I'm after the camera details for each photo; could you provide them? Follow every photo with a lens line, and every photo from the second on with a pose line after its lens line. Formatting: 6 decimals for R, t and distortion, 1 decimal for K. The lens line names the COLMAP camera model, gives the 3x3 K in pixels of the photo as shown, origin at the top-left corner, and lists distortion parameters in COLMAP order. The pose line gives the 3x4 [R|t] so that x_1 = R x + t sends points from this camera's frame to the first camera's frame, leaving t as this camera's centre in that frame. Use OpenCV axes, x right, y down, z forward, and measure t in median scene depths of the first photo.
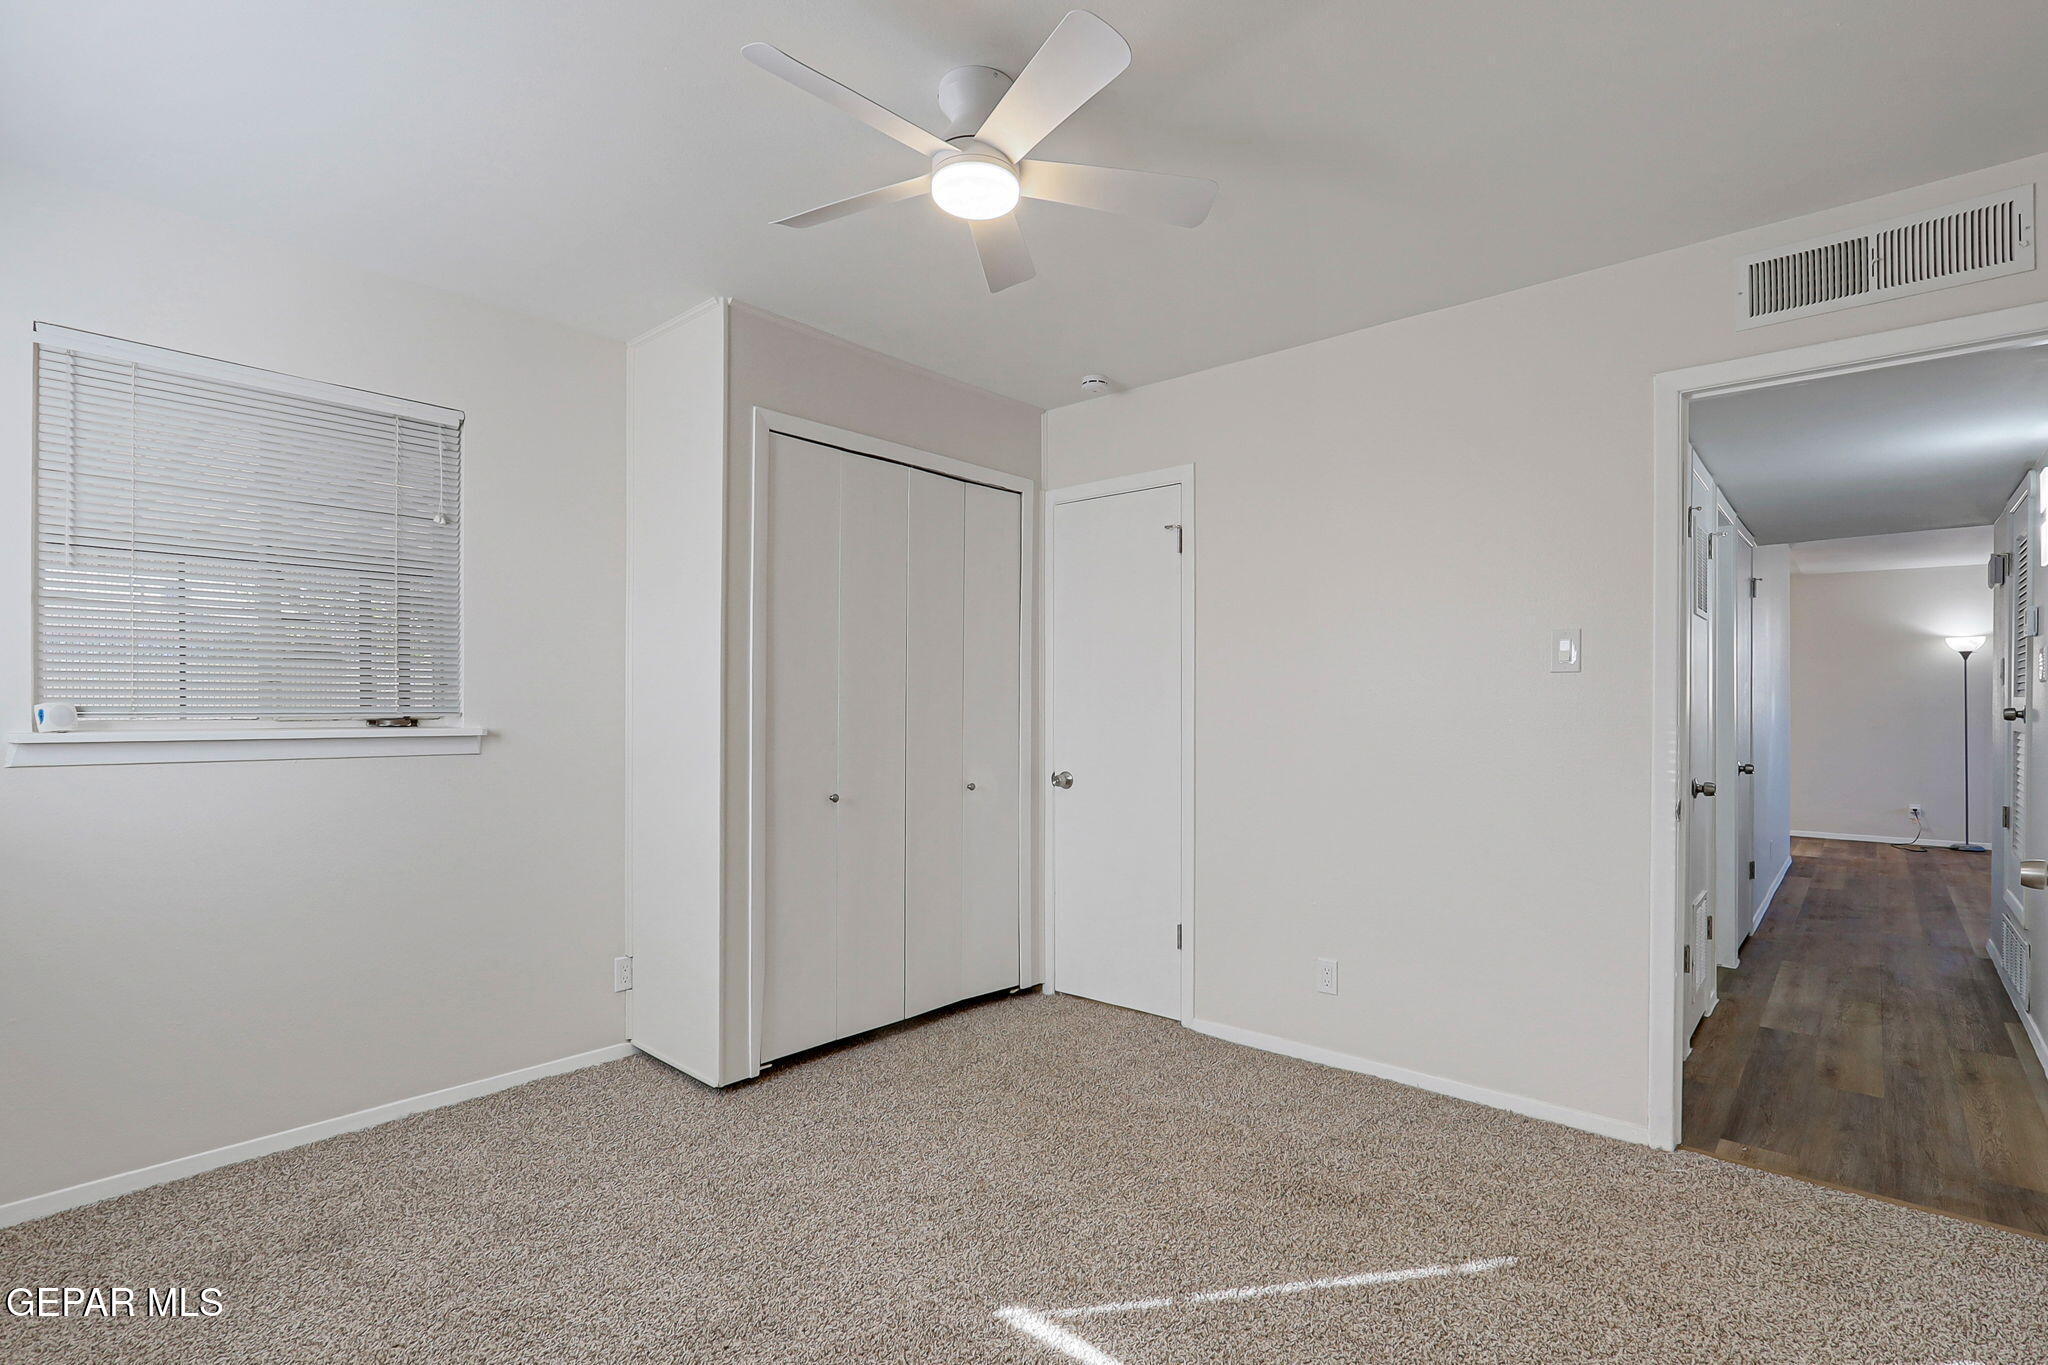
lens RADIAL K [[958.8, 0, 1026.4], [0, 958.8, 714.7], [0, 0, 1]] dist [-0.018034, 0.002173]
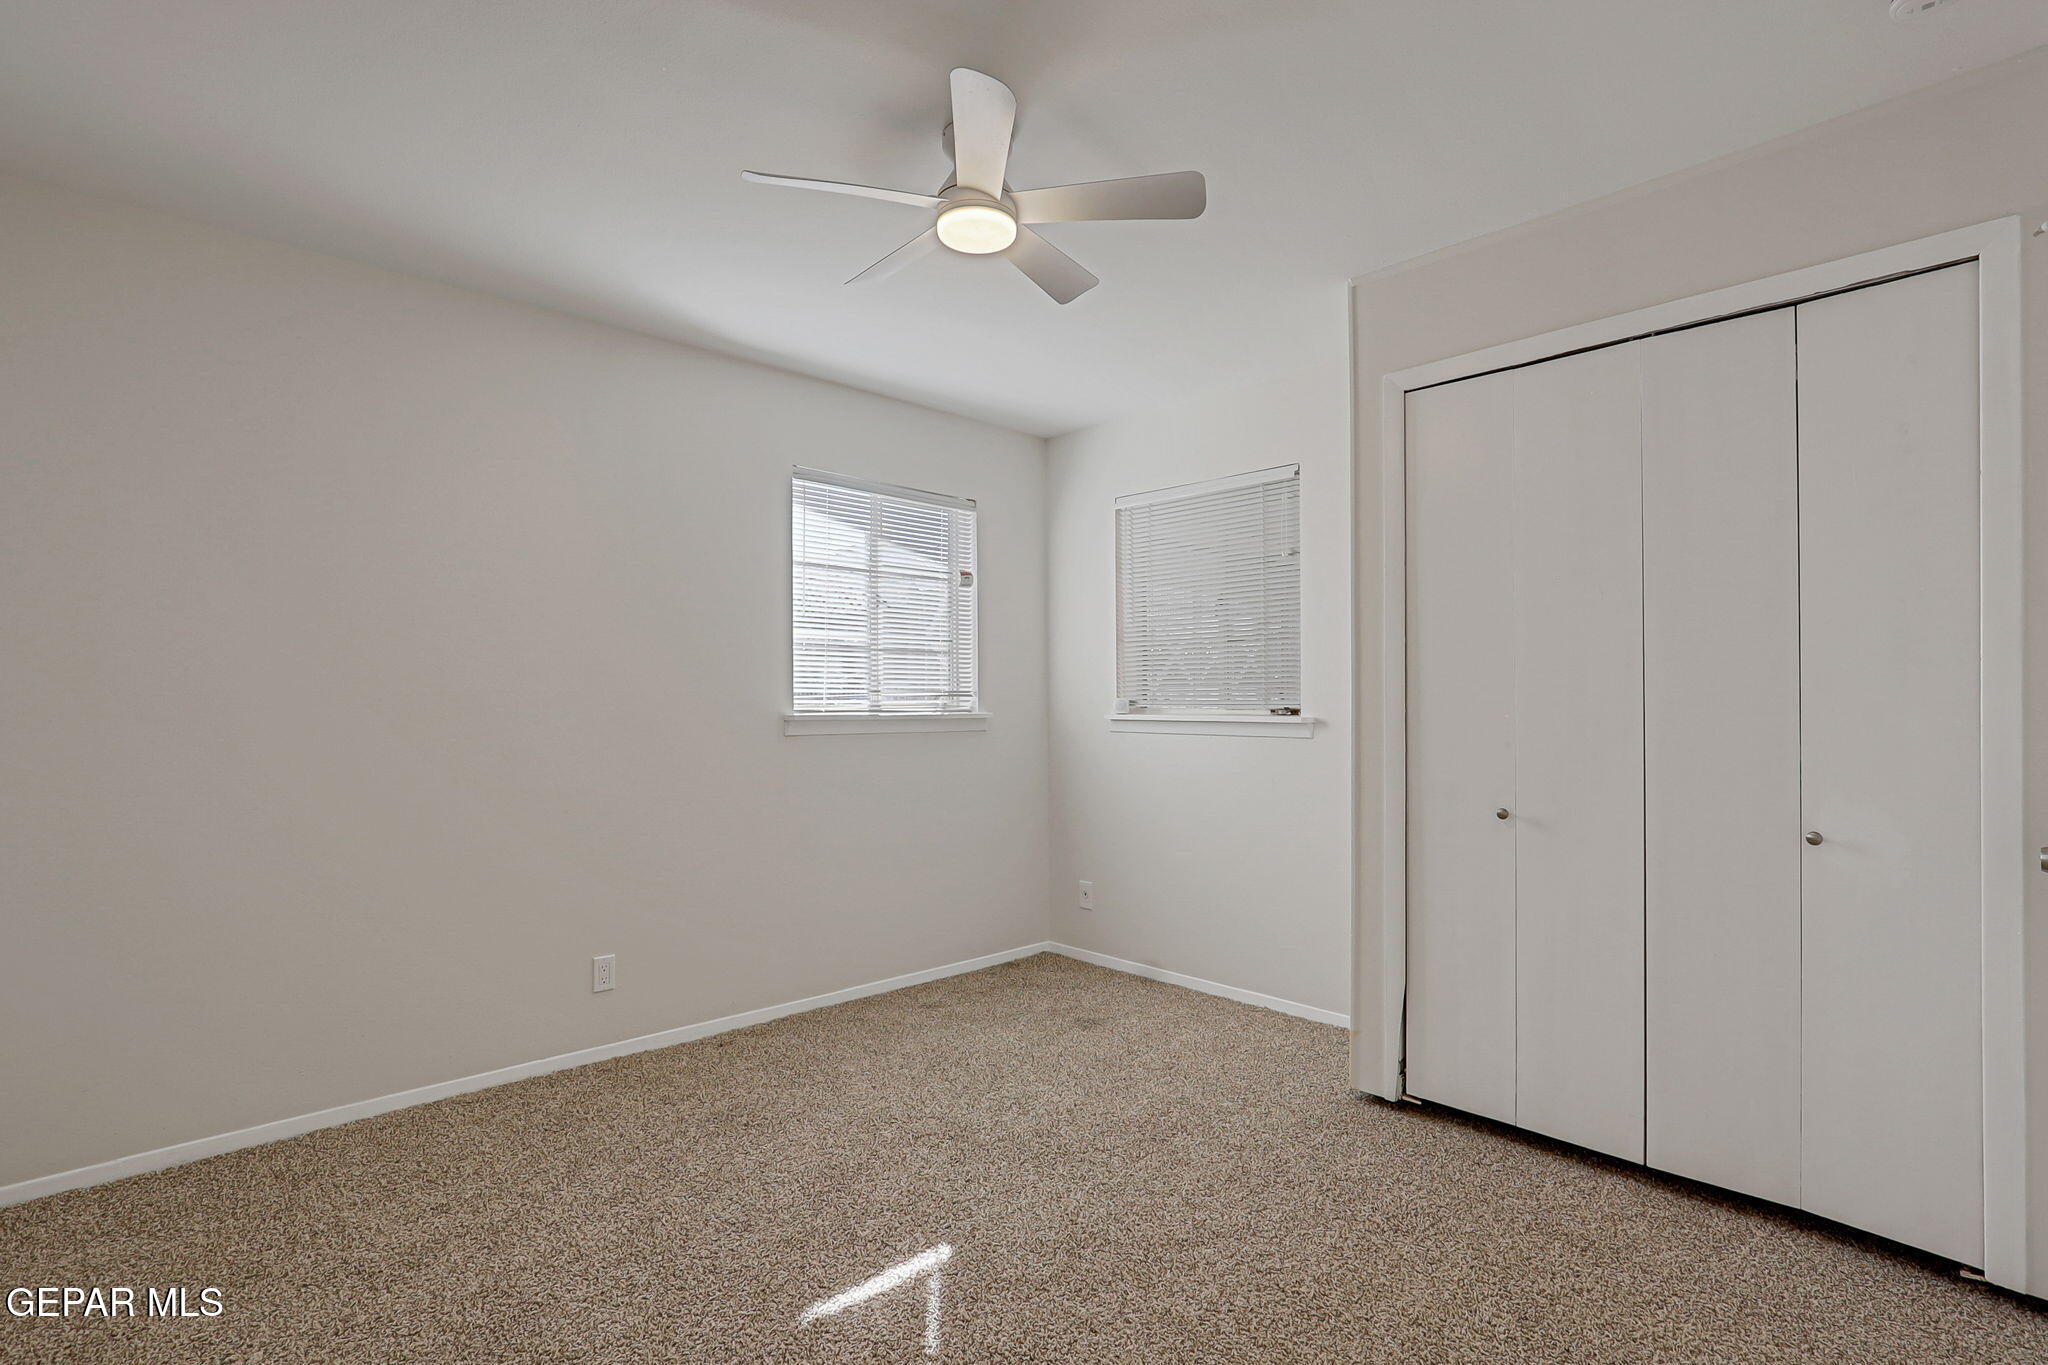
lens RADIAL K [[958.8, 0, 1030.1], [0, 958.8, 691.5], [0, 0, 1]] dist [-0.018034, 0.002173]
pose [[-0.082815, -0.010079, -0.996514, 0.684024], [-0.002703, 0.999947, -0.009889, -0.005347], [0.996561, 0.001875, -0.082838, 0.755163]]
